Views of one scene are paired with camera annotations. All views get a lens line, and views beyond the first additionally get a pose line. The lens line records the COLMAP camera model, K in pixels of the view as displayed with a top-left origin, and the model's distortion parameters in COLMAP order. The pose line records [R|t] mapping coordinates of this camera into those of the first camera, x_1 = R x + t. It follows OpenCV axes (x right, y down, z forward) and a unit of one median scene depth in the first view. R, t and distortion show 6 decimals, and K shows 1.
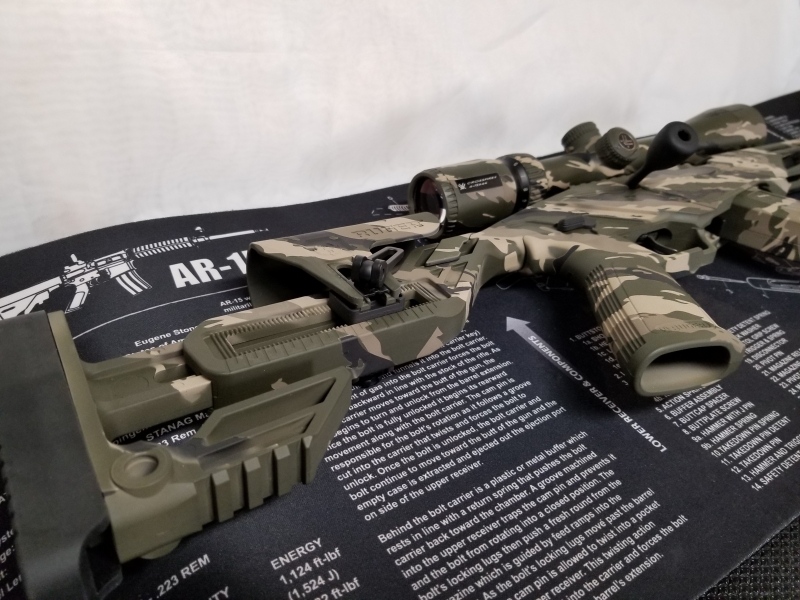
lens RADIAL K [[645.4, 0, 398.4], [0, 645.4, 299.4], [0, 0, 1]] dist [0.000669, -0.036252]
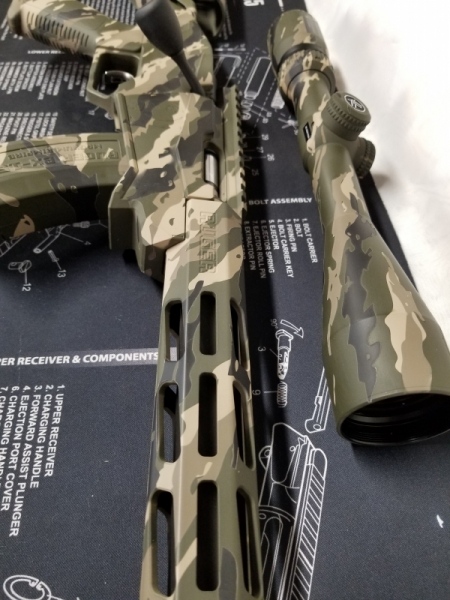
lens RADIAL K [[484.1, 0, 227.0], [0, 484.1, 298.9], [0, 0, 1]] dist [0.000669, -0.036252]
pose [[-0.497195, 0.595676, -0.630846, 1.232520], [-0.590239, 0.300703, 0.749130, -0.822194], [0.635936, 0.744814, 0.202083, 1.372062]]
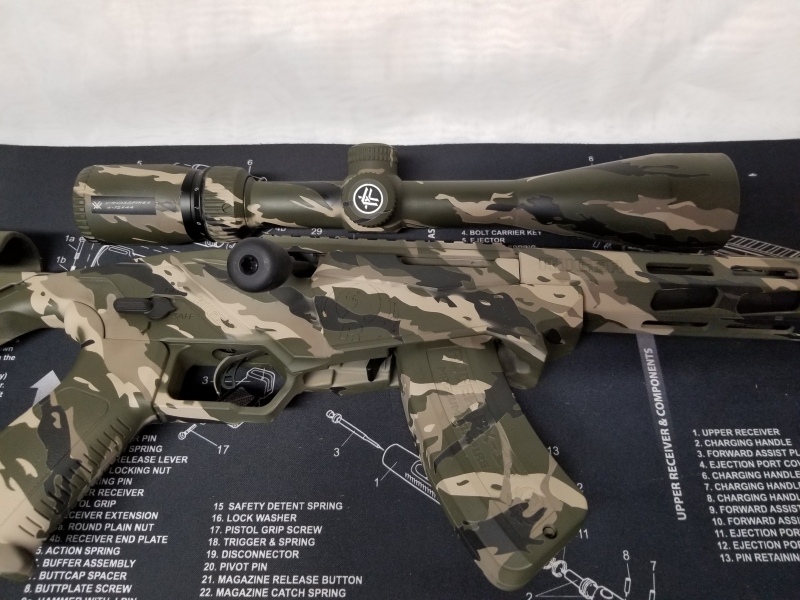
lens RADIAL K [[645.4, 0, 400.8], [0, 645.4, 303.3], [0, 0, 1]] dist [0.000669, -0.036252]
pose [[0.818410, 0.418235, -0.394062, 0.941854], [-0.248497, 0.875913, 0.413553, -0.590721], [0.518127, -0.240532, 0.820786, 0.532346]]
